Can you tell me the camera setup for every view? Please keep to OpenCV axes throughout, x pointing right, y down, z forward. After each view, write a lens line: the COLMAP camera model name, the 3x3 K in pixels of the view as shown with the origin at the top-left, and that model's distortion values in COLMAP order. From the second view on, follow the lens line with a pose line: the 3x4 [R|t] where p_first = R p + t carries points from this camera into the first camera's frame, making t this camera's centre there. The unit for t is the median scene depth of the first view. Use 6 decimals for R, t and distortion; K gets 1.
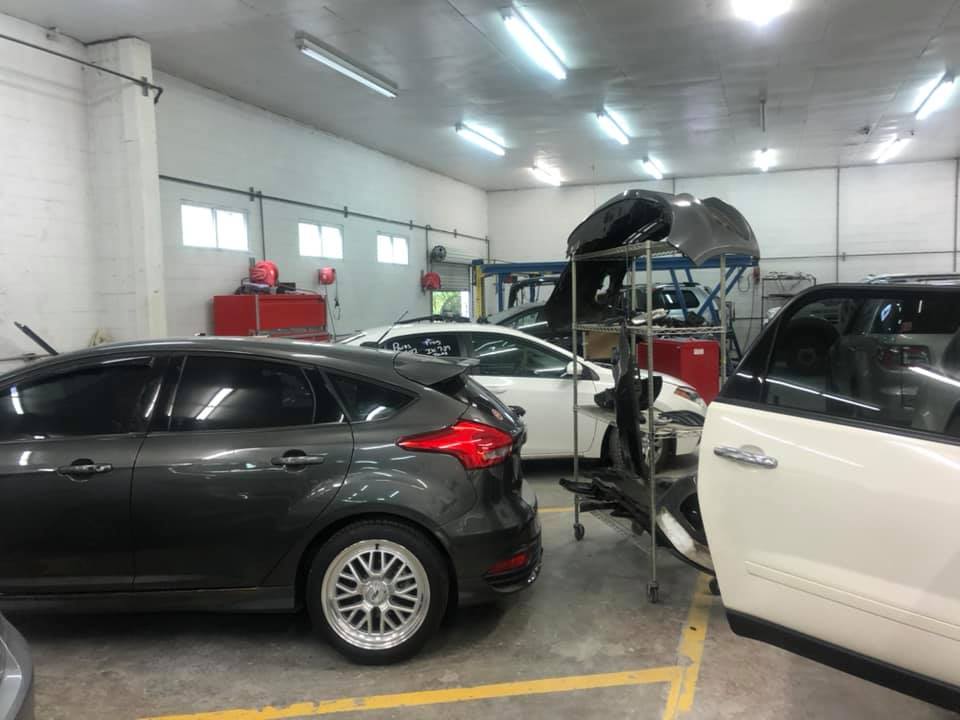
lens RADIAL K [[796.6, 0, 480.0], [0, 796.6, 360.0], [0, 0, 1]] dist [0.068832, -0.011321]
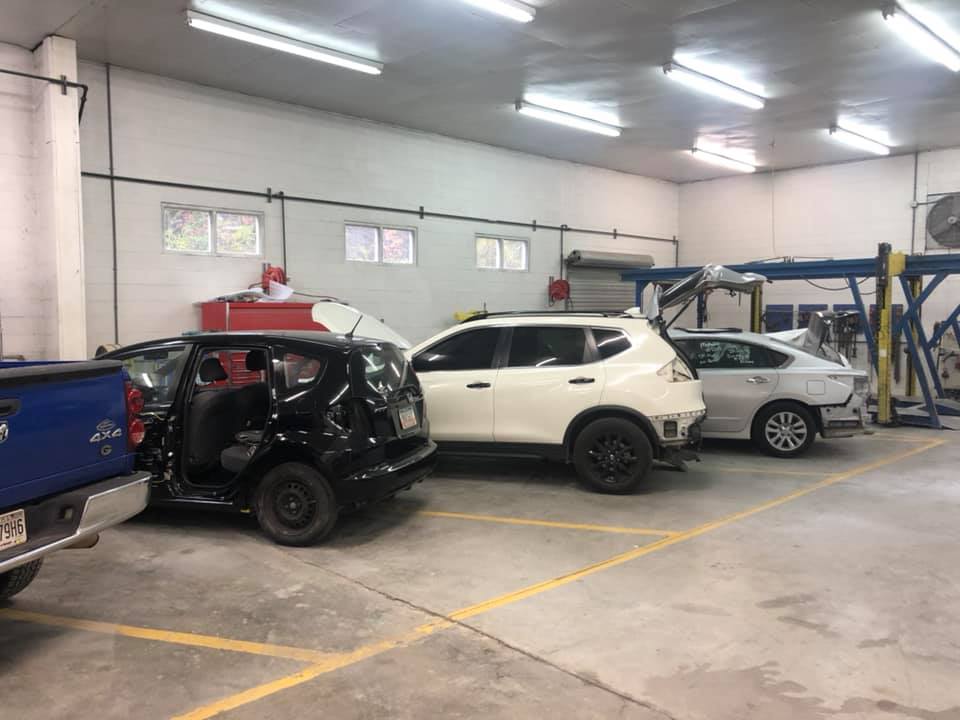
lens RADIAL K [[790.6, 0, 480.0], [0, 790.6, 360.0], [0, 0, 1]] dist [0.045395, -0.012313]
pose [[0.901572, 0.044332, -0.430353, 0.347204], [-0.048030, 0.998843, 0.002274, -0.028983], [0.429956, 0.018620, 0.902658, 0.274290]]
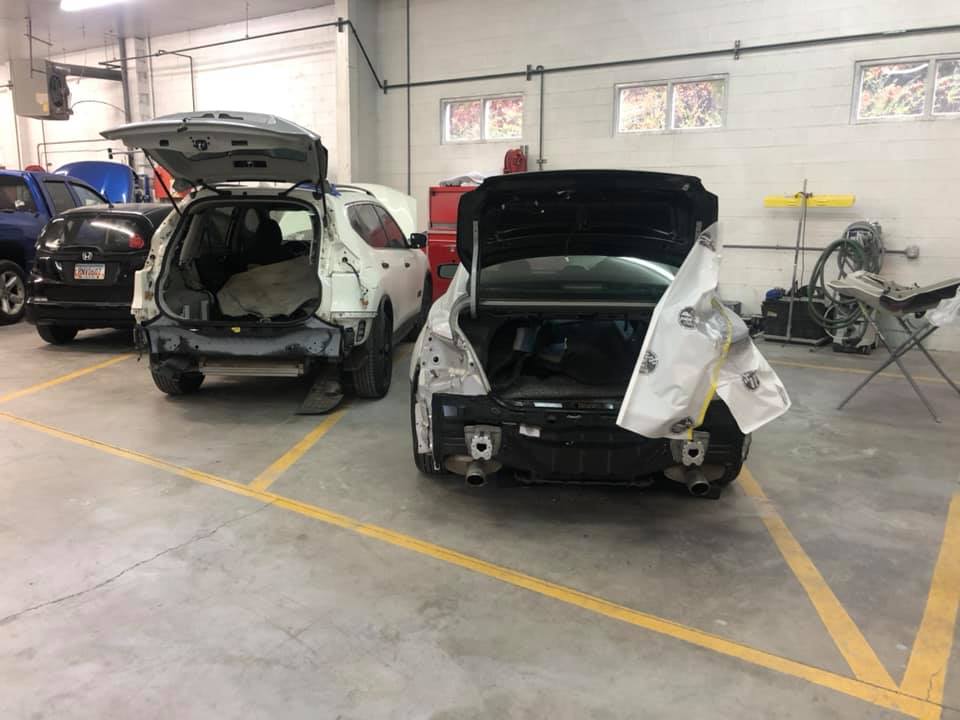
lens RADIAL K [[799.8, 0, 480.0], [0, 799.8, 360.0], [0, 0, 1]] dist [0.015874, -0.000610]
pose [[-0.273706, 0.217429, -0.936915, 0.635139], [-0.063809, 0.967862, 0.243252, -0.111647], [0.959695, 0.126363, -0.251036, 1.217651]]
